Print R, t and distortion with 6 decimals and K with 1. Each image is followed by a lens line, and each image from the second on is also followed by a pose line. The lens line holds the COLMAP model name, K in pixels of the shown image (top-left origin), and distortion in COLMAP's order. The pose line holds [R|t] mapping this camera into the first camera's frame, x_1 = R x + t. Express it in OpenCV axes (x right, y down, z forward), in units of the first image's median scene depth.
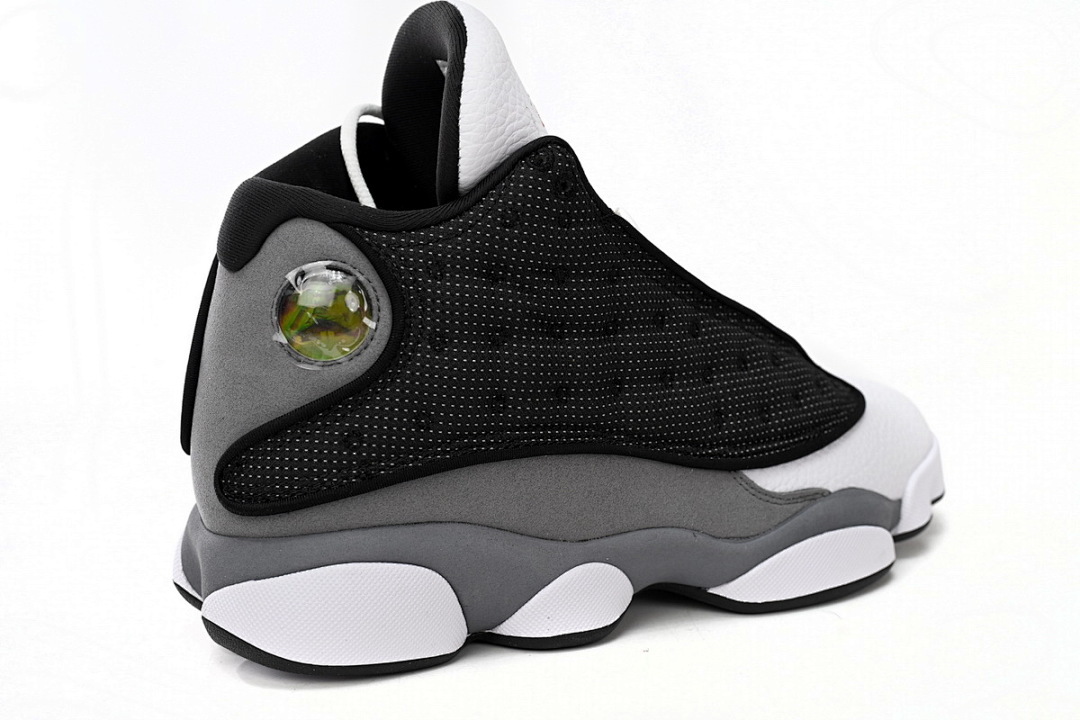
lens RADIAL K [[1489.3, 0, 539.5], [0, 1489.3, 360.0], [0, 0, 1]] dist [0.160154, 0.000000]
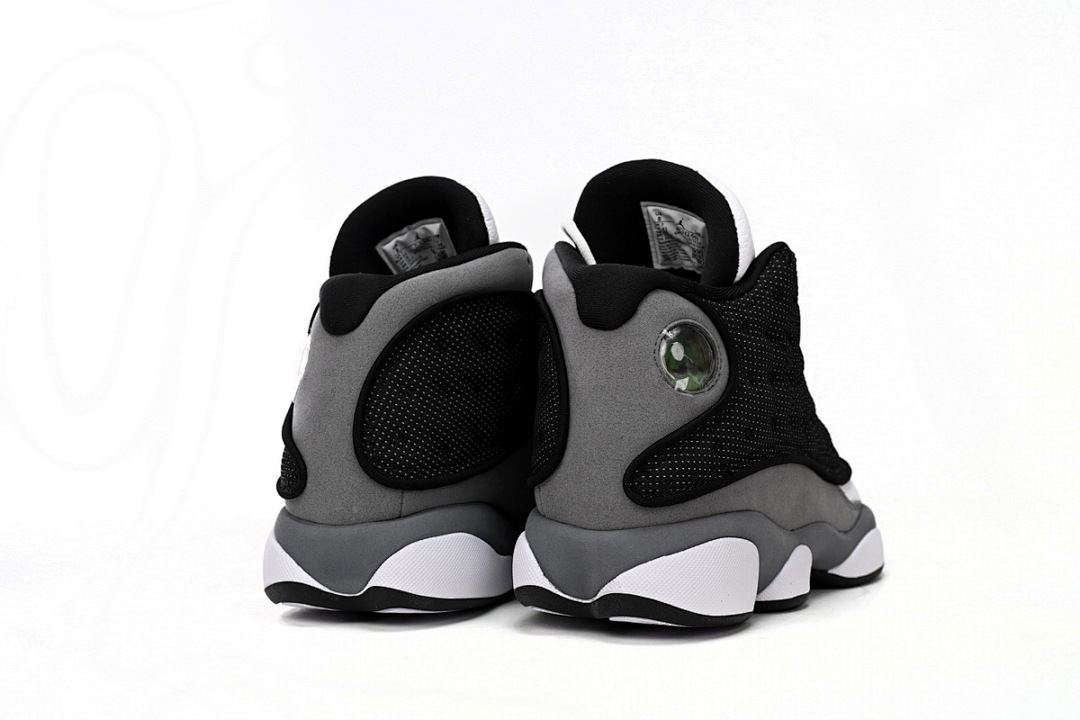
lens RADIAL K [[1440.1, 0, 539.9], [0, 1440.1, 360.7], [0, 0, 1]] dist [0.029514, 0.000000]
pose [[0.849997, 0.002444, 0.526782, -0.957482], [0.094453, 0.983077, -0.156966, 0.167300], [-0.518251, 0.183177, 0.835382, -0.036595]]
